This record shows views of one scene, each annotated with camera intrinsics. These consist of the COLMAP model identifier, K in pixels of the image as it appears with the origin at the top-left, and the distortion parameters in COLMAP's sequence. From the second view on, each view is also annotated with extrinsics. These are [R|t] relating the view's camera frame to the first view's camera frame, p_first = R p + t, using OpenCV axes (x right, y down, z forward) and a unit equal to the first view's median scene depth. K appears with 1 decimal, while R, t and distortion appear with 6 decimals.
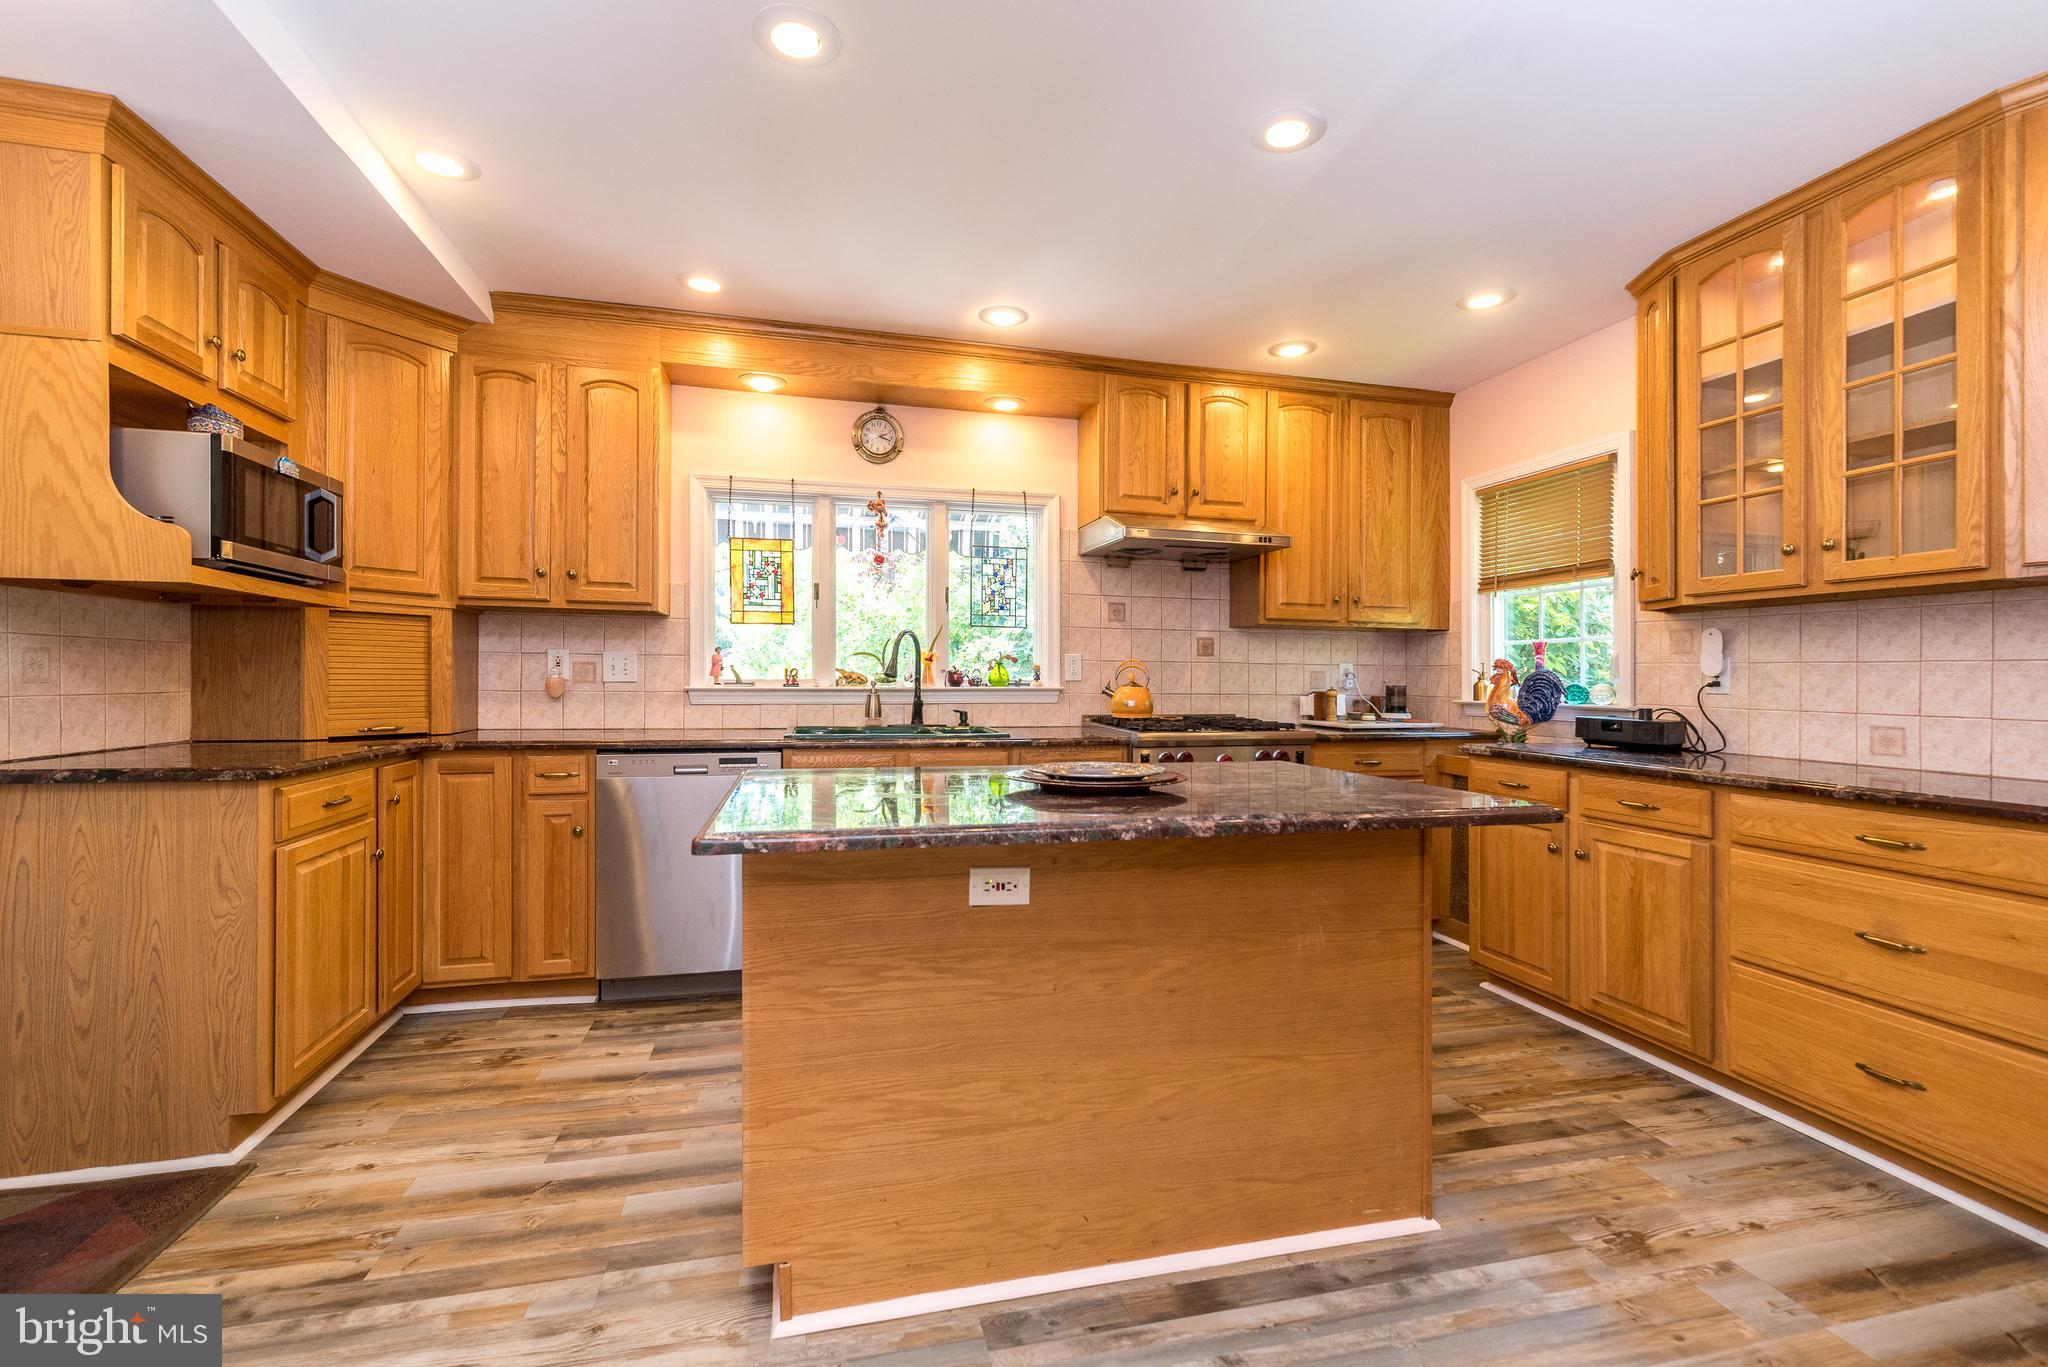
lens RADIAL K [[890.3, 0, 1024.0], [0, 890.3, 683.5], [0, 0, 1]] dist [0.003008, 0.000404]
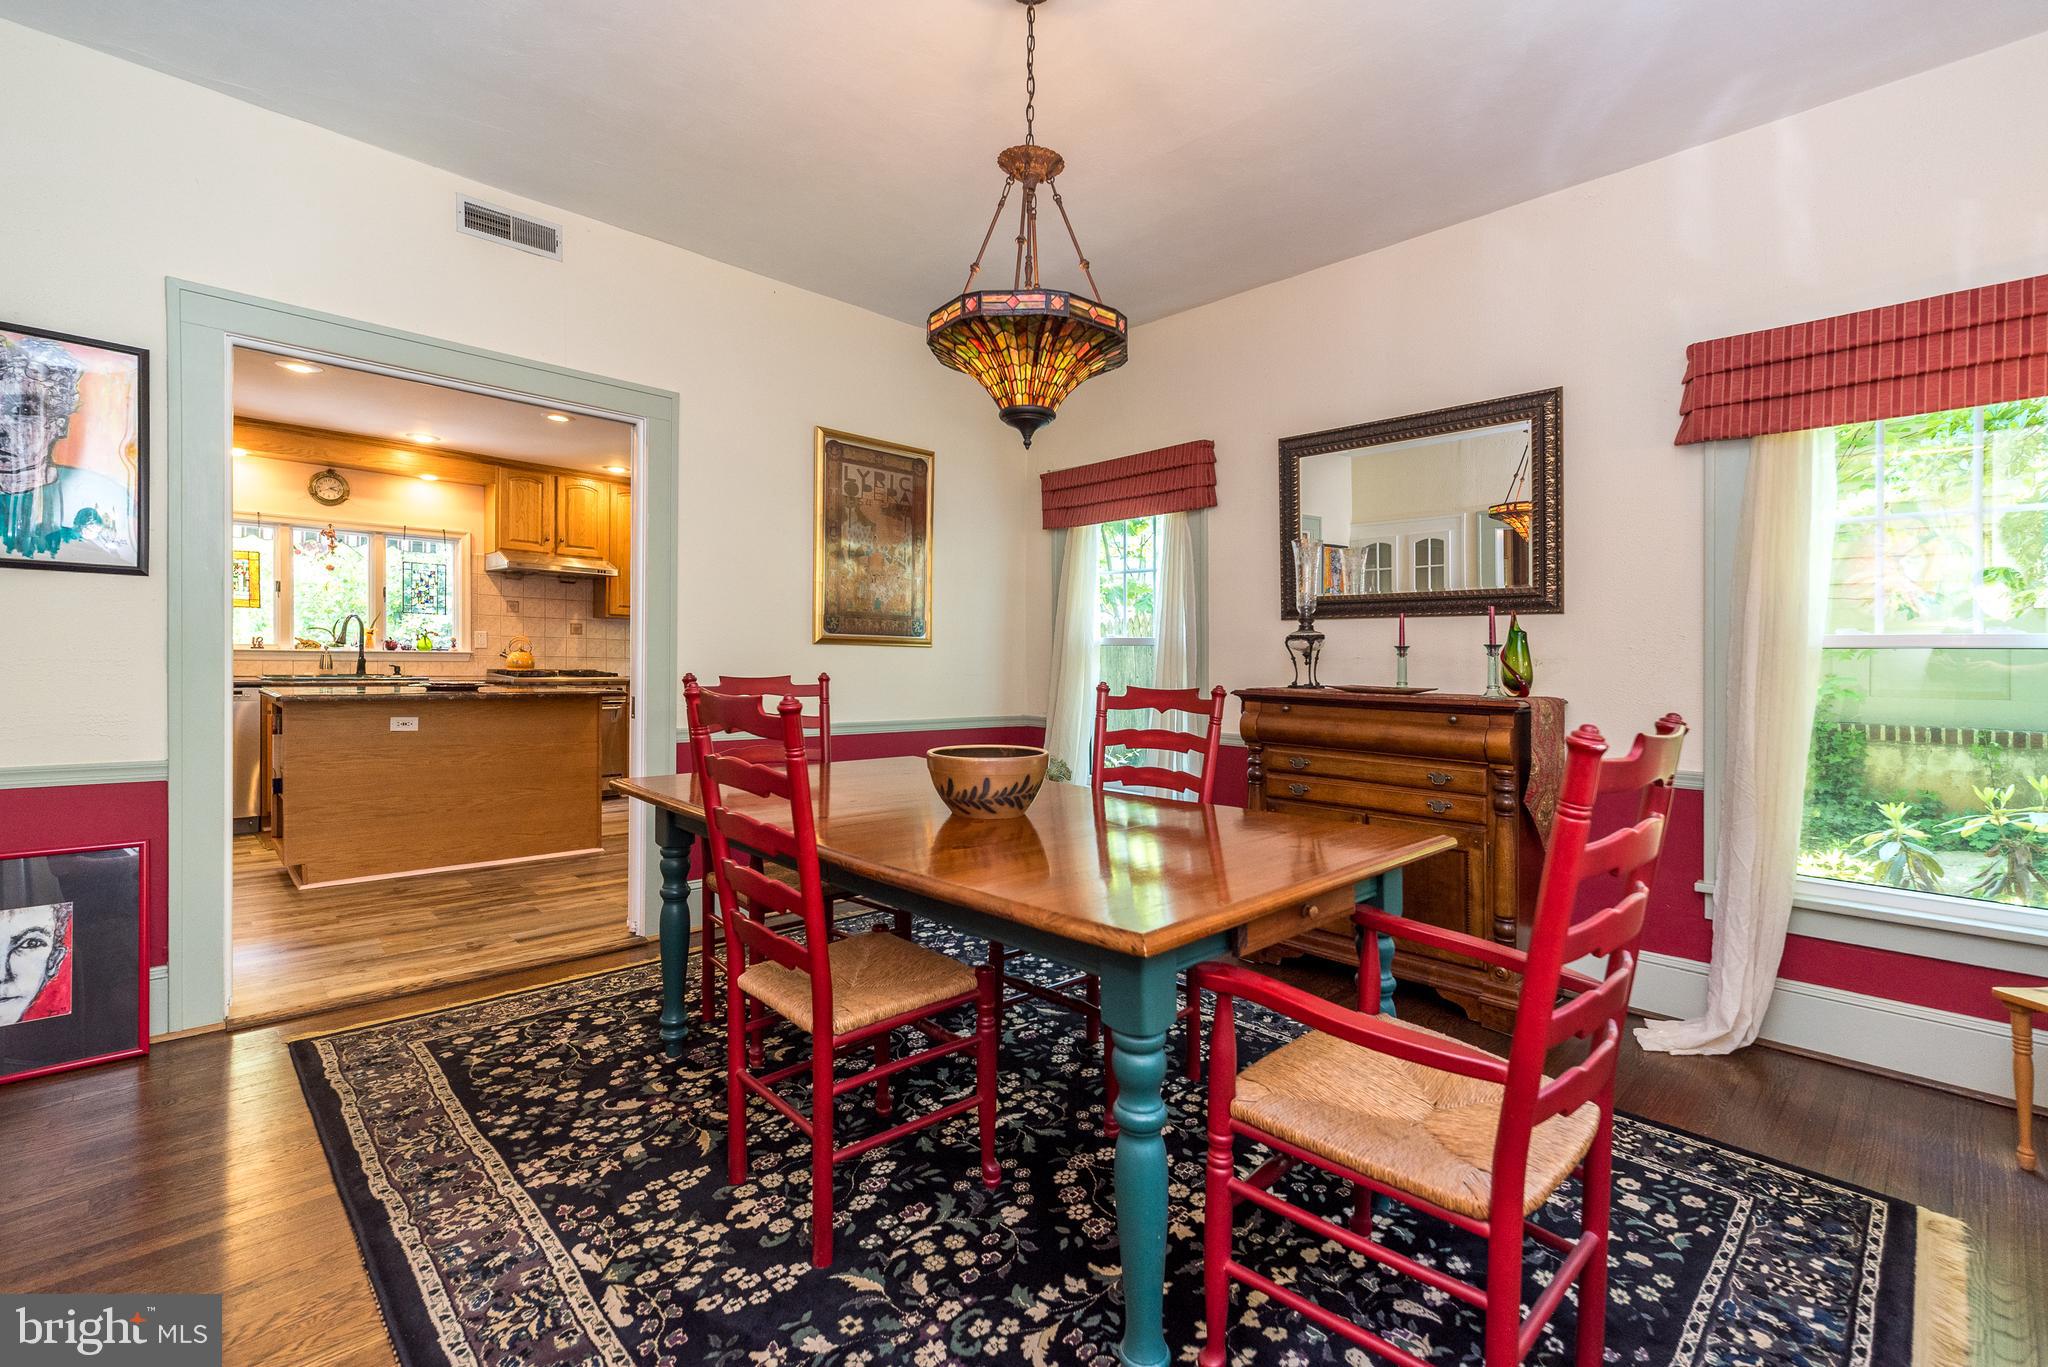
lens RADIAL K [[884.0, 0, 1031.7], [0, 884.0, 675.8], [0, 0, 1]] dist [0.002622, 0.000072]
pose [[0.859824, -0.001006, 0.510589, 0.102152], [-0.010014, 0.999772, 0.018834, 0.007668], [-0.510492, -0.021307, 0.859618, -0.970580]]
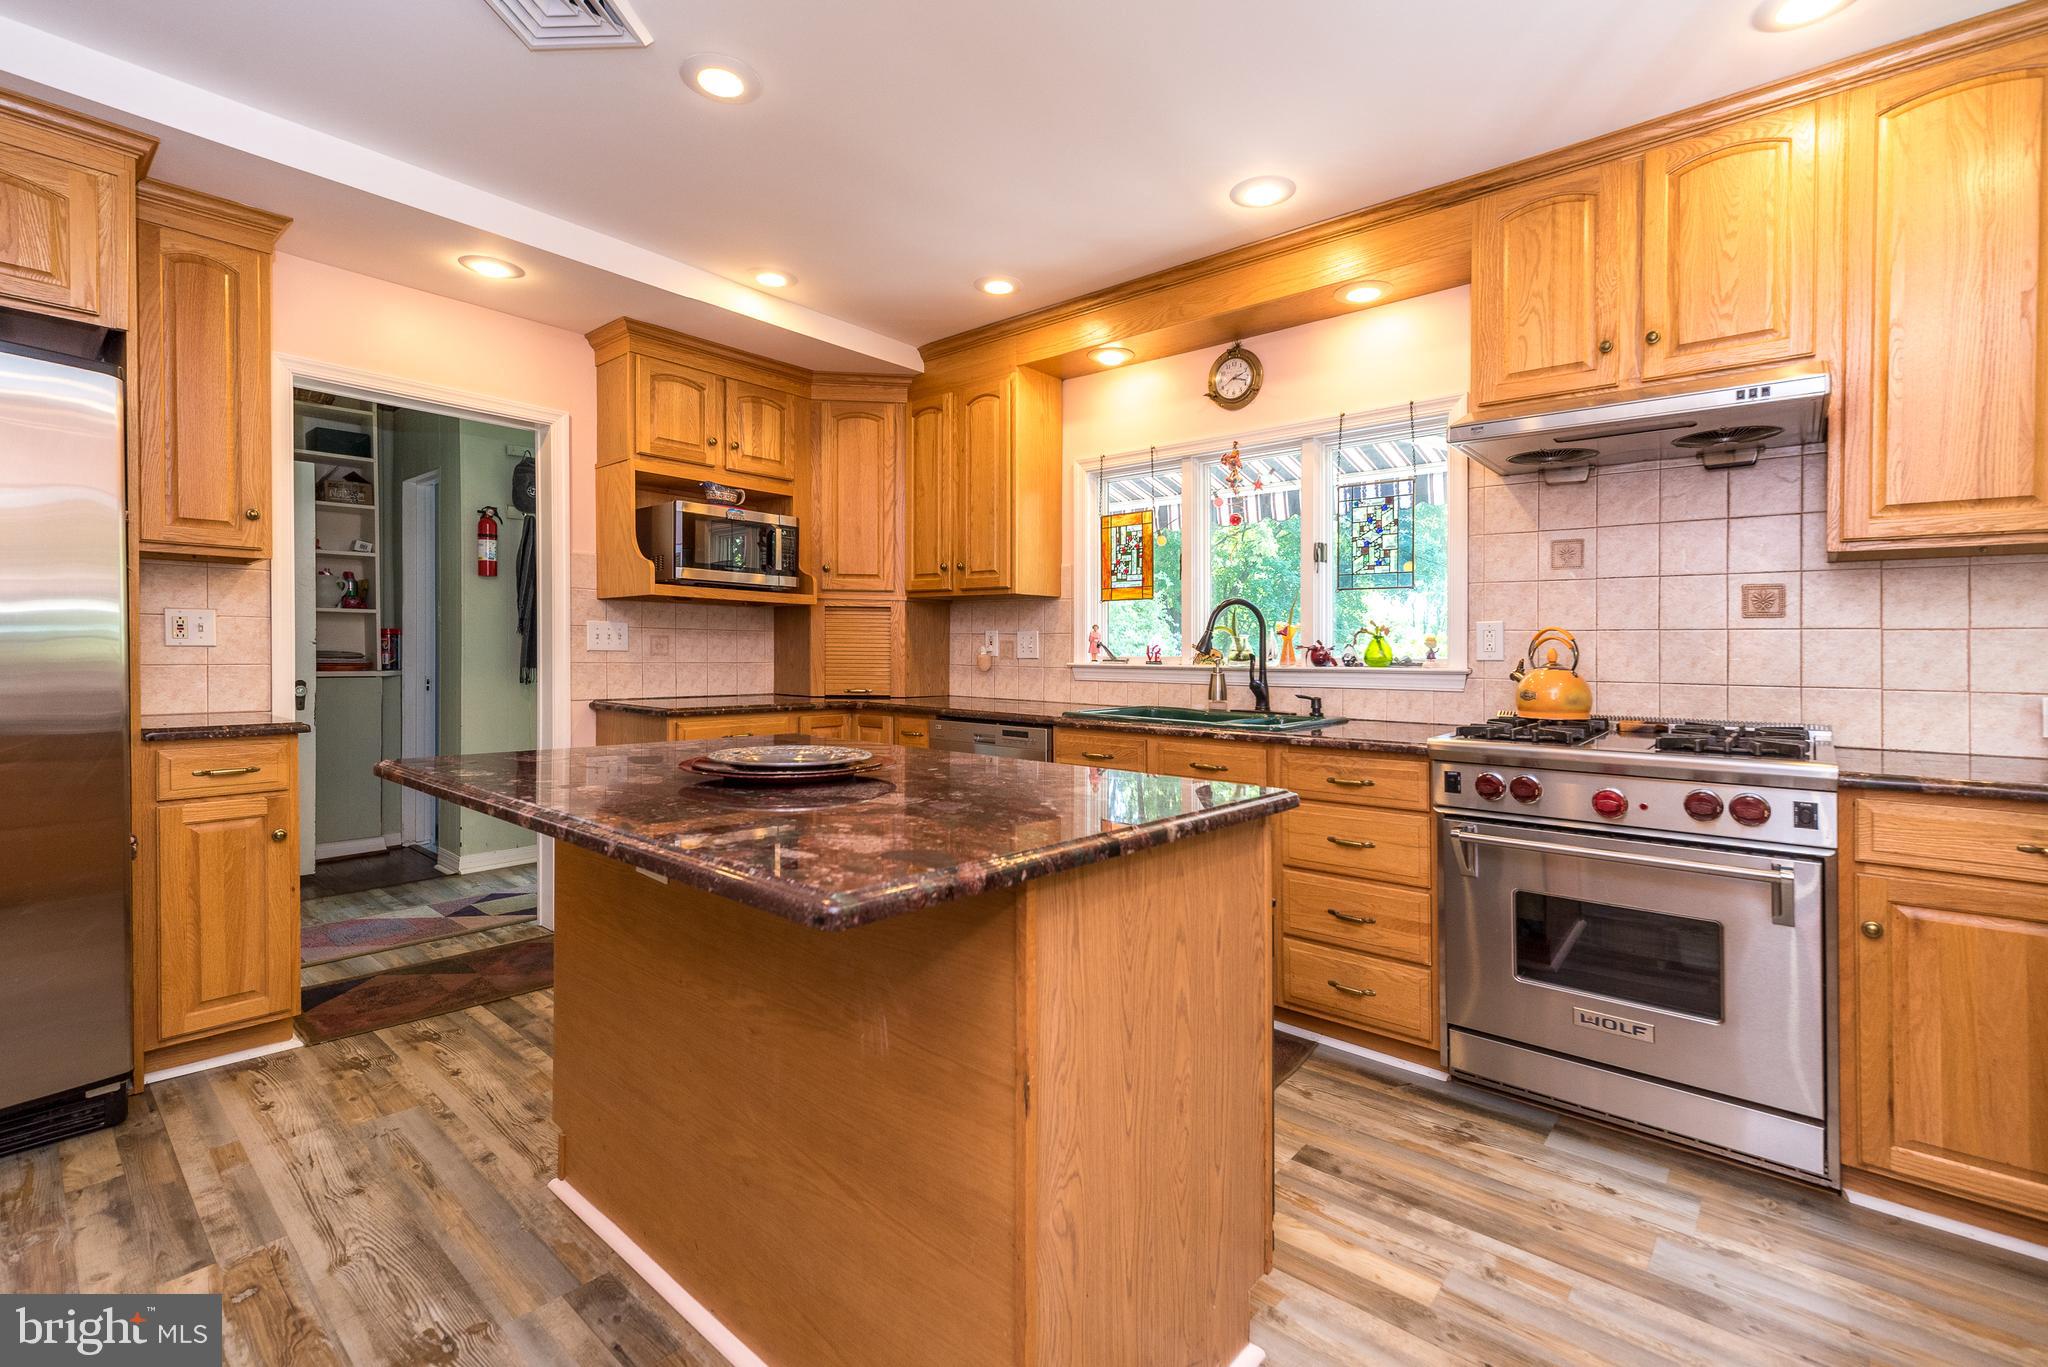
lens RADIAL K [[902.1, 0, 1024.0], [0, 902.1, 661.0], [0, 0, 1]] dist [0.002120, 0.000243]
pose [[0.571650, 0.006389, -0.820473, 0.455019], [-0.010192, 0.999948, 0.000685, 0.000758], [0.820434, 0.007970, 0.571685, 0.335476]]
